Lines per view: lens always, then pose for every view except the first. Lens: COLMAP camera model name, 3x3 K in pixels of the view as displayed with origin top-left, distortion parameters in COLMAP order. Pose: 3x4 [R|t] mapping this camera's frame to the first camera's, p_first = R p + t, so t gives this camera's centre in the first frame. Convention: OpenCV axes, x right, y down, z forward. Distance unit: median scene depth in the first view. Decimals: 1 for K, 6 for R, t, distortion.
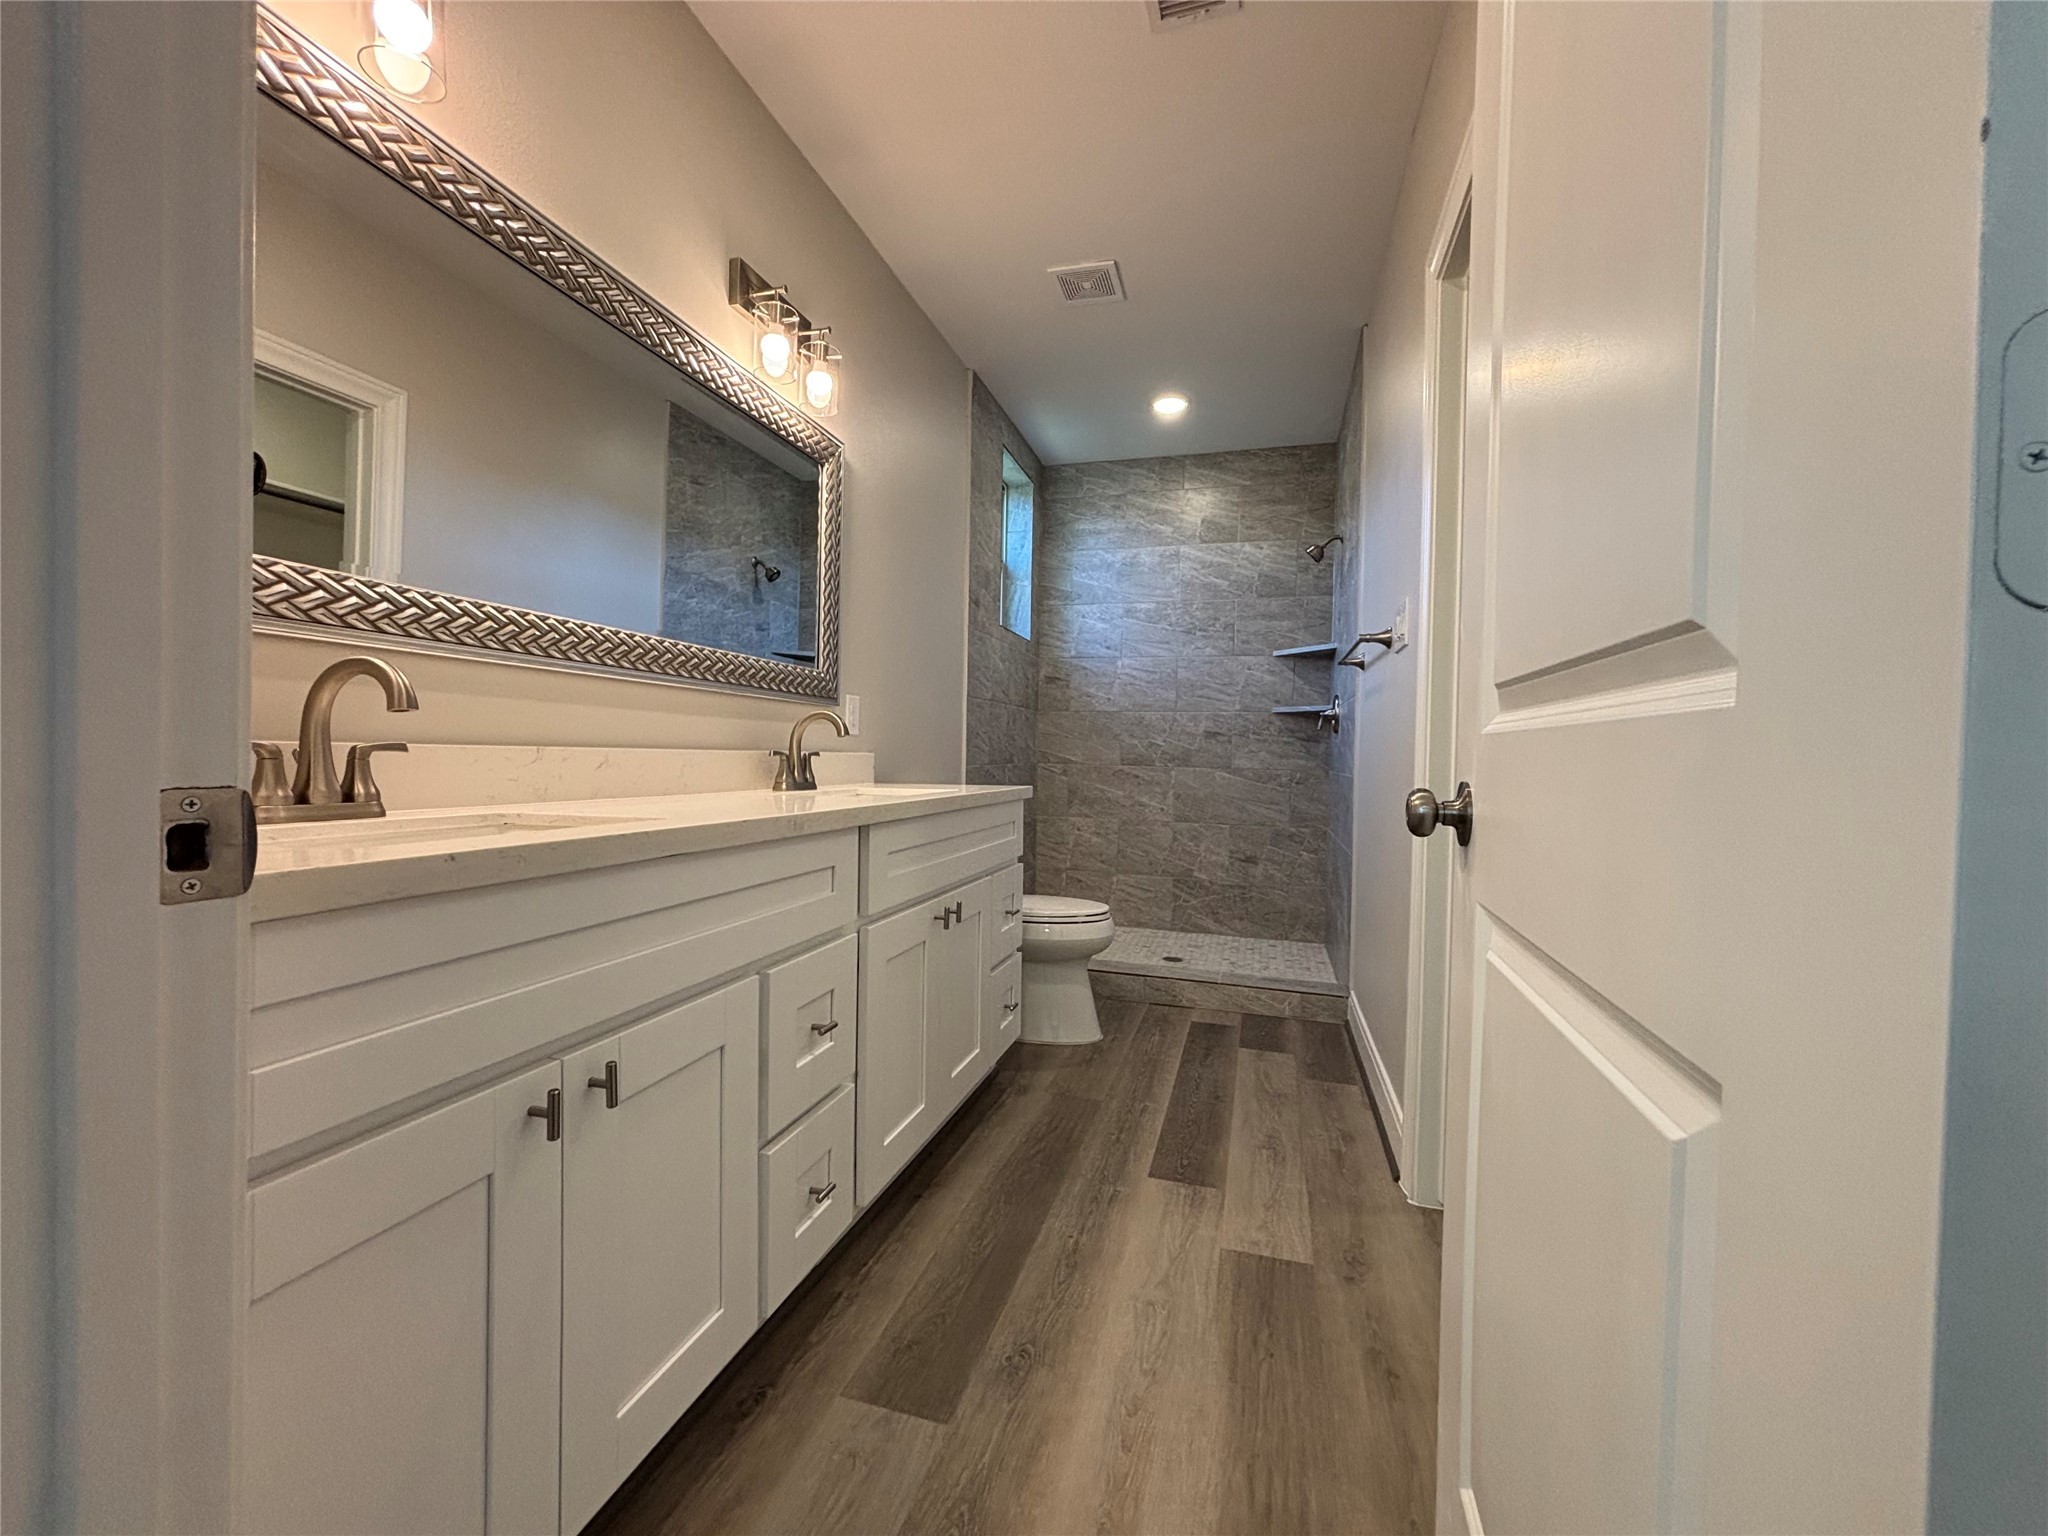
lens RADIAL K [[824.7, 0, 1015.0], [0, 824.7, 773.9], [0, 0, 1]] dist [0.001033, -0.000533]
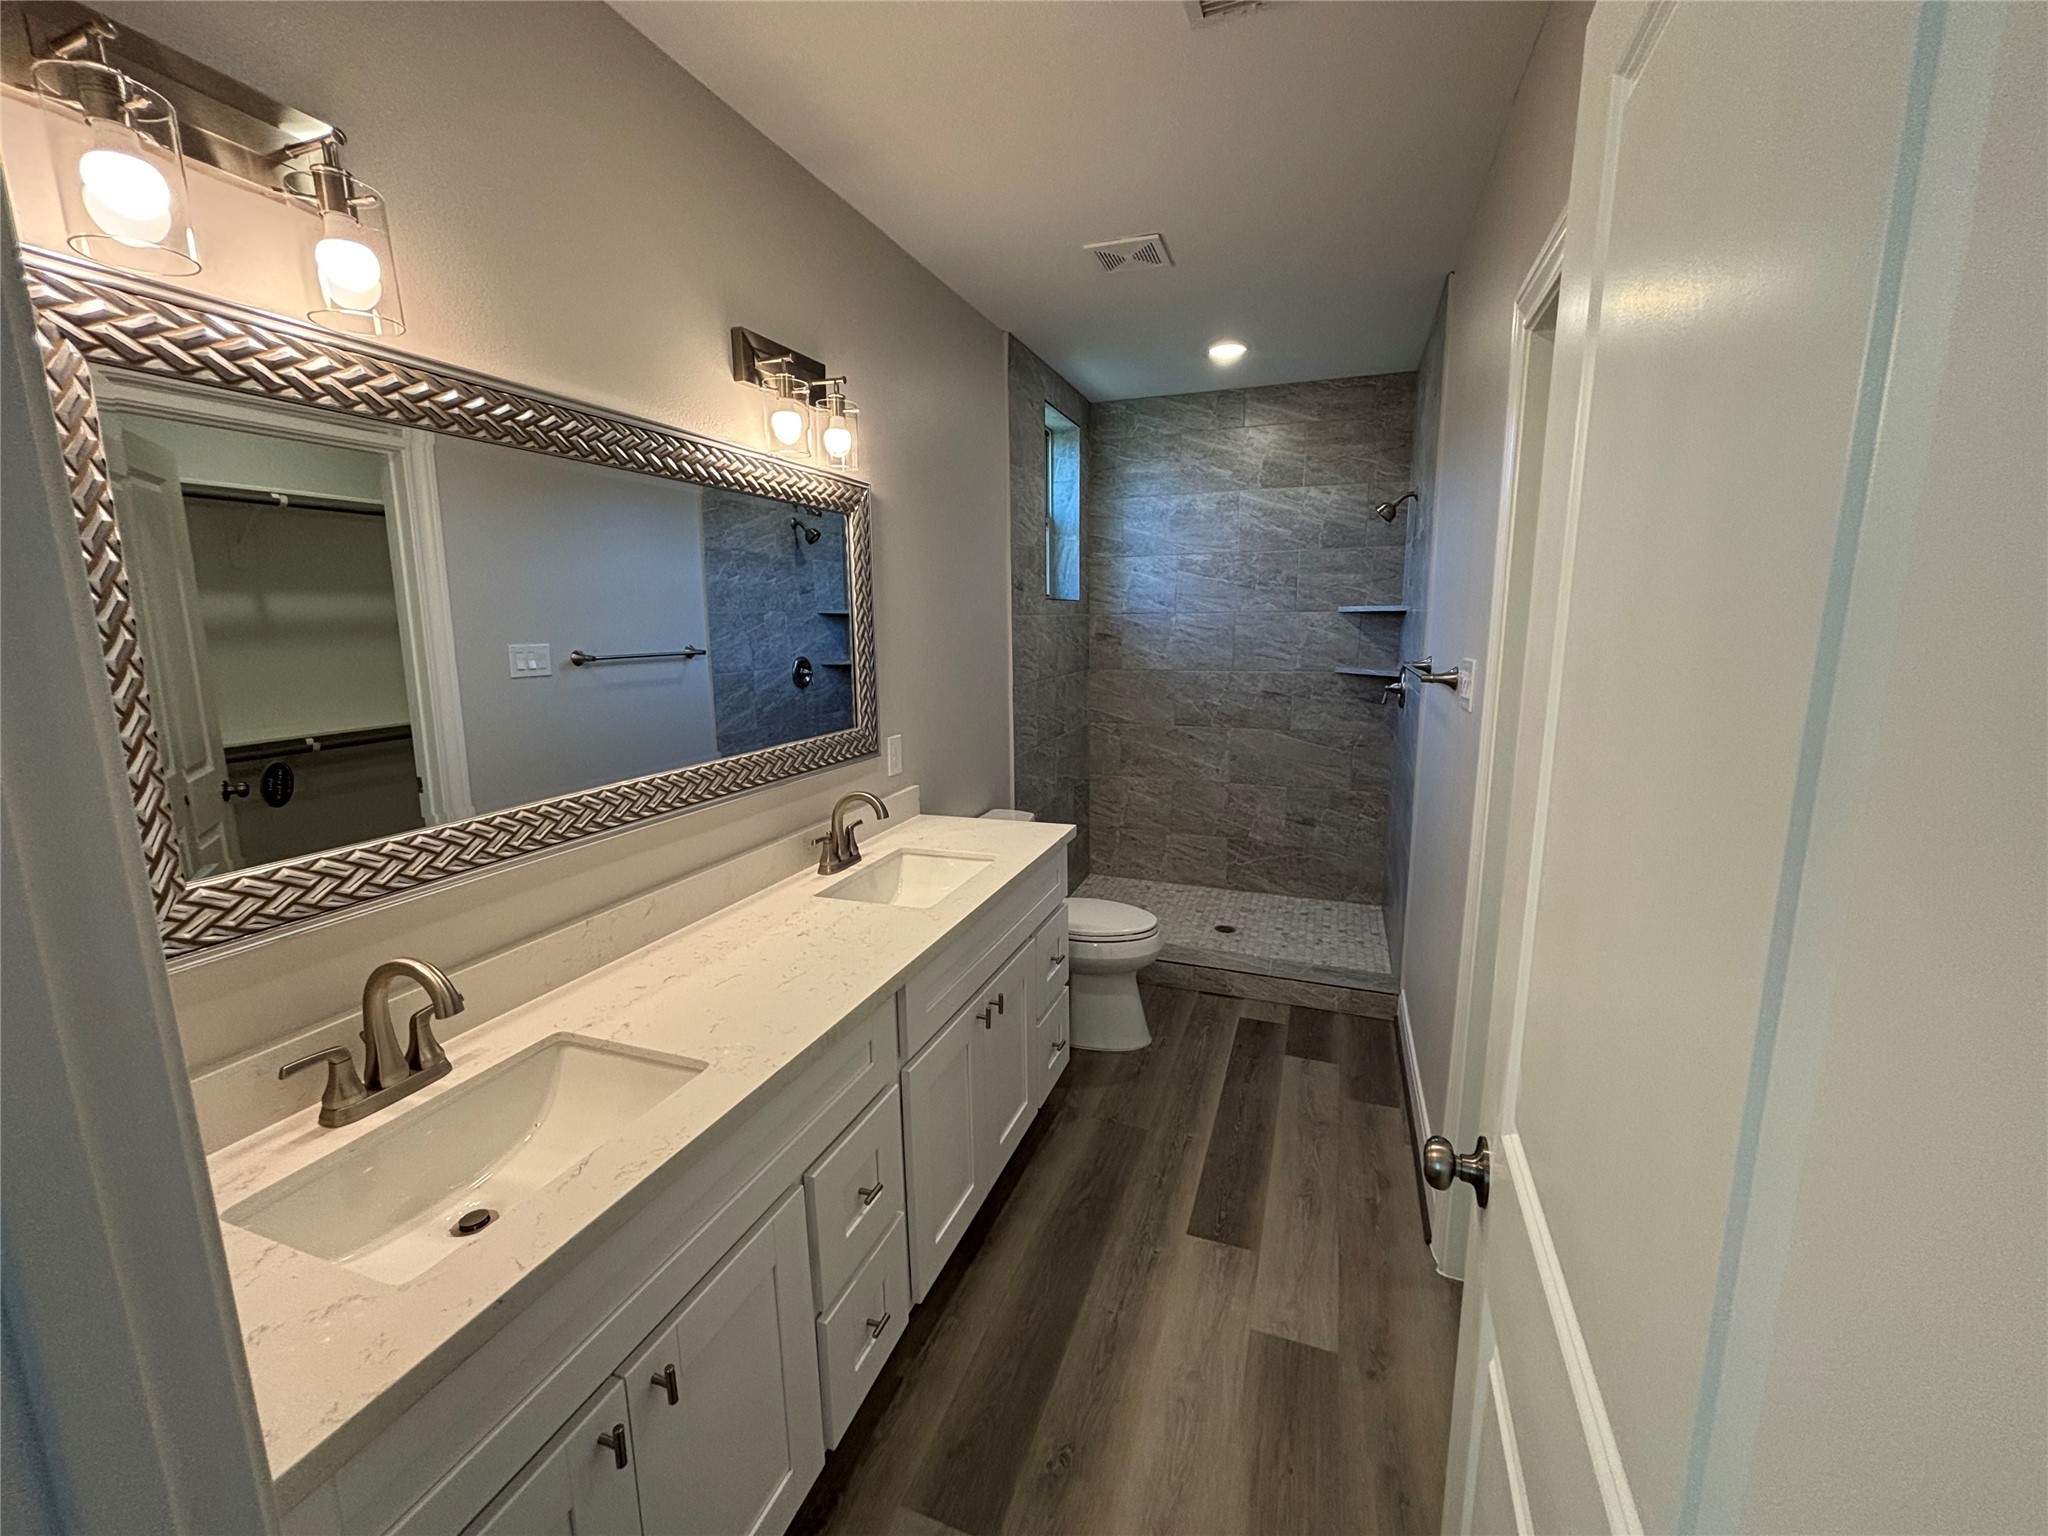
lens RADIAL K [[824.7, 0, 1017.4], [0, 824.7, 771.4], [0, 0, 1]] dist [0.001033, -0.000533]
pose [[0.996936, -0.018811, -0.075926, 0.029794], [0.030791, 0.986662, 0.159847, -0.233581], [0.071906, -0.161695, 0.984218, 0.028055]]
